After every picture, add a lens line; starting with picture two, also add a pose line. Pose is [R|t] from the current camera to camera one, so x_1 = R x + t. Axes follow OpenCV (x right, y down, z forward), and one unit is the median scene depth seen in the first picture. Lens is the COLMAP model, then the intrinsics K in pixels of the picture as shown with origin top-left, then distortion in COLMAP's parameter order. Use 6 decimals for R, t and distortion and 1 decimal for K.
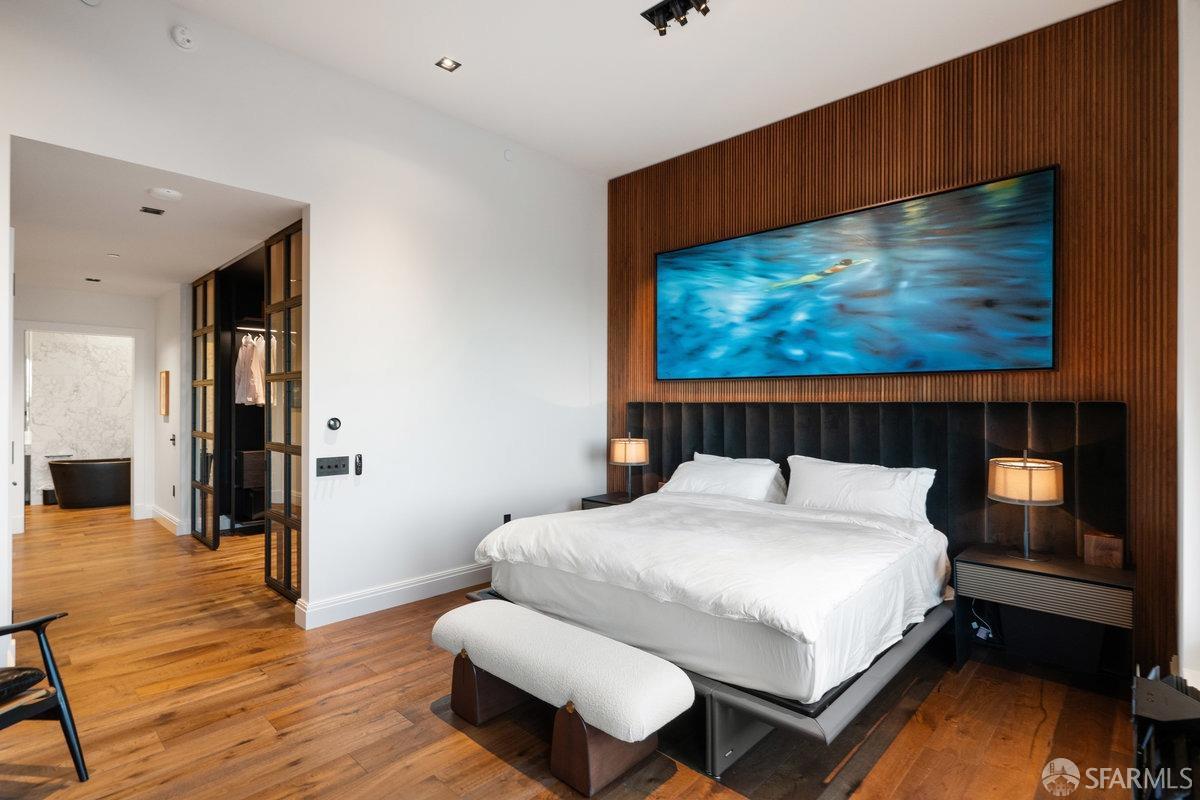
lens RADIAL K [[577.8, 0, 595.3], [0, 577.8, 403.3], [0, 0, 1]] dist [-0.003222, 0.000497]
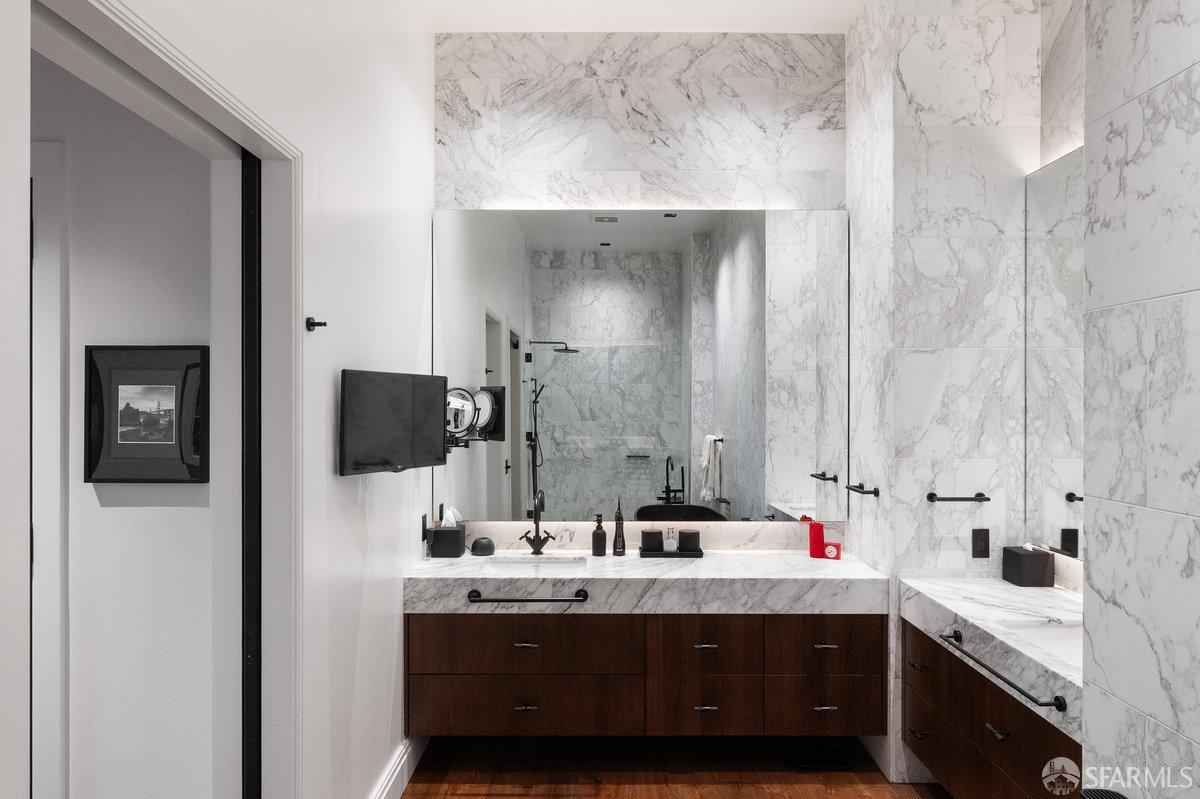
lens RADIAL K [[779.8, 0, 594.3], [0, 779.8, 404.1], [0, 0, 1]] dist [-0.004719, -0.001182]
pose [[-0.733650, -0.000449, -0.679527, -0.677548], [-0.001166, 0.999999, 0.000597, -0.020472], [0.679526, 0.001230, -0.733650, 1.043432]]
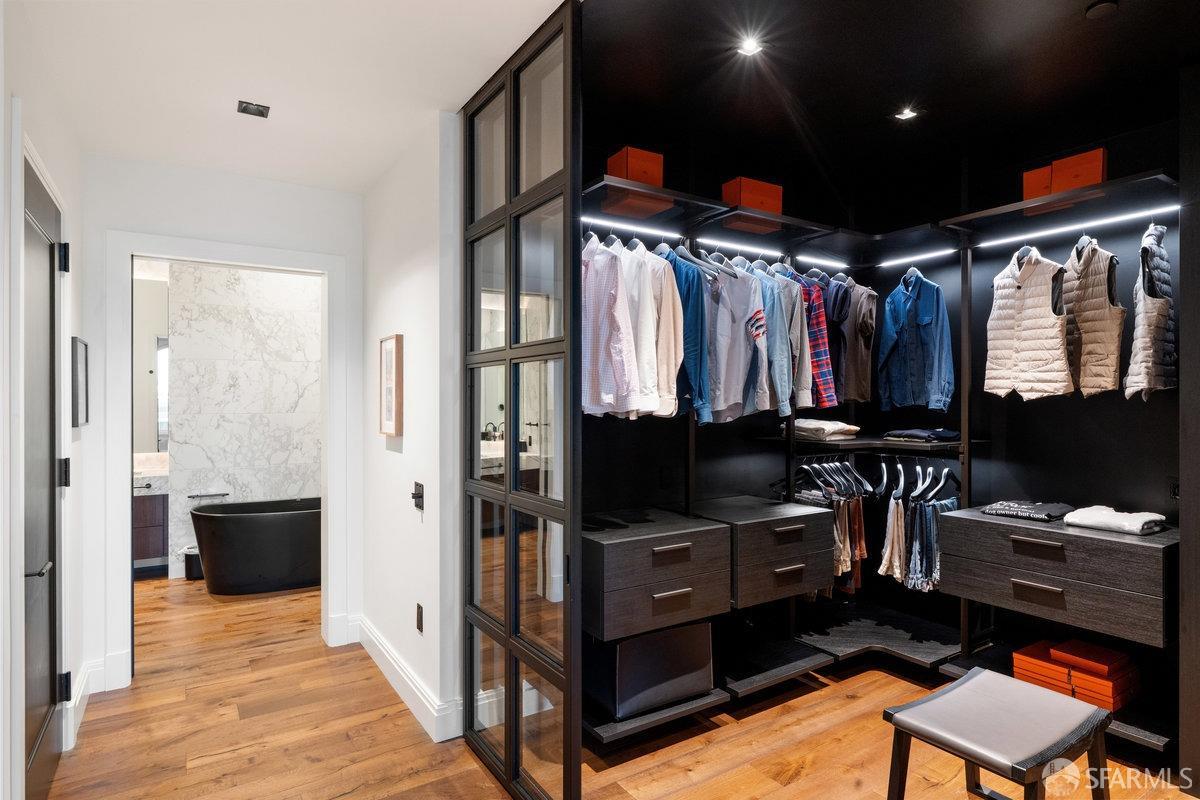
lens RADIAL K [[655.8, 0, 599.4], [0, 655.8, 399.4], [0, 0, 1]] dist [0.004708, 0.000365]
pose [[0.971492, -0.004533, -0.237030, -0.375503], [0.003738, 0.999986, -0.003804, -0.003457], [0.237043, 0.002809, 0.971495, 0.434451]]
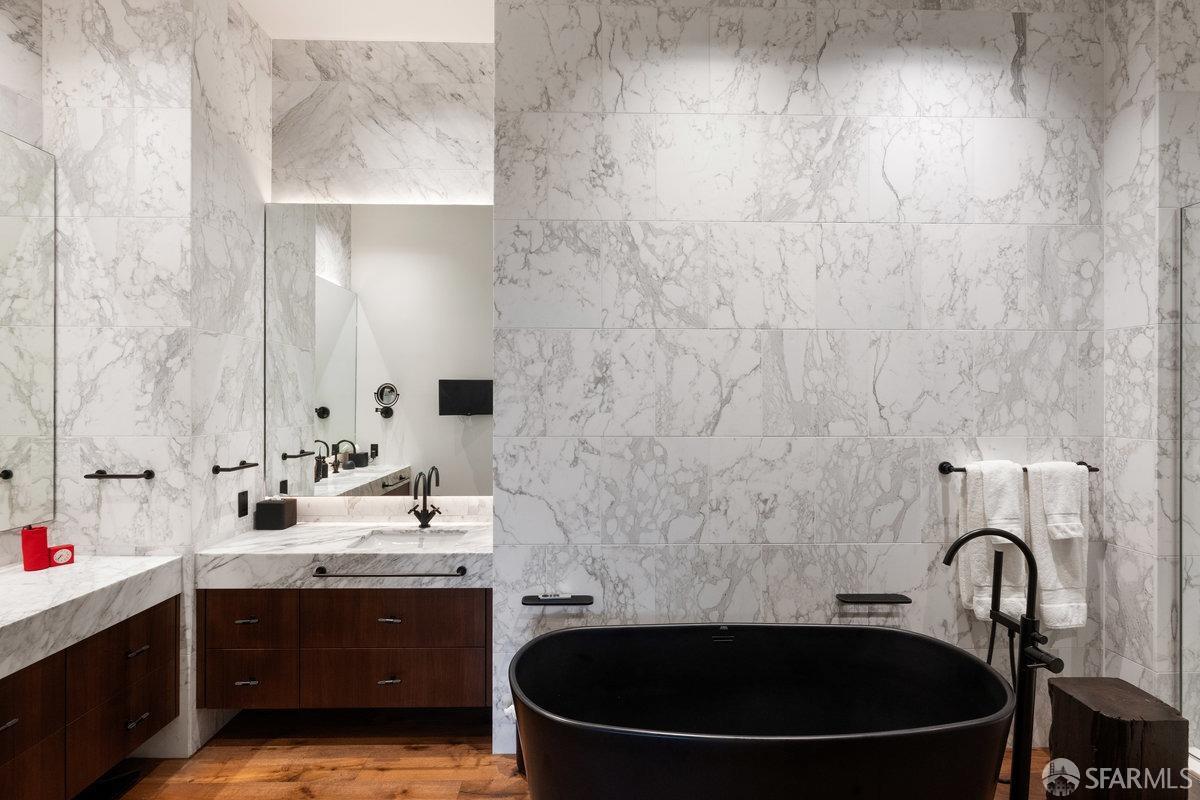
lens RADIAL K [[577.8, 0, 592.2], [0, 577.8, 398.6], [0, 0, 1]] dist [-0.003222, 0.000497]
pose [[0.708118, -0.001394, -0.706093, -0.701472], [-0.000138, 0.999998, -0.002112, -0.011671], [0.706095, 0.001593, 0.708116, 0.794626]]
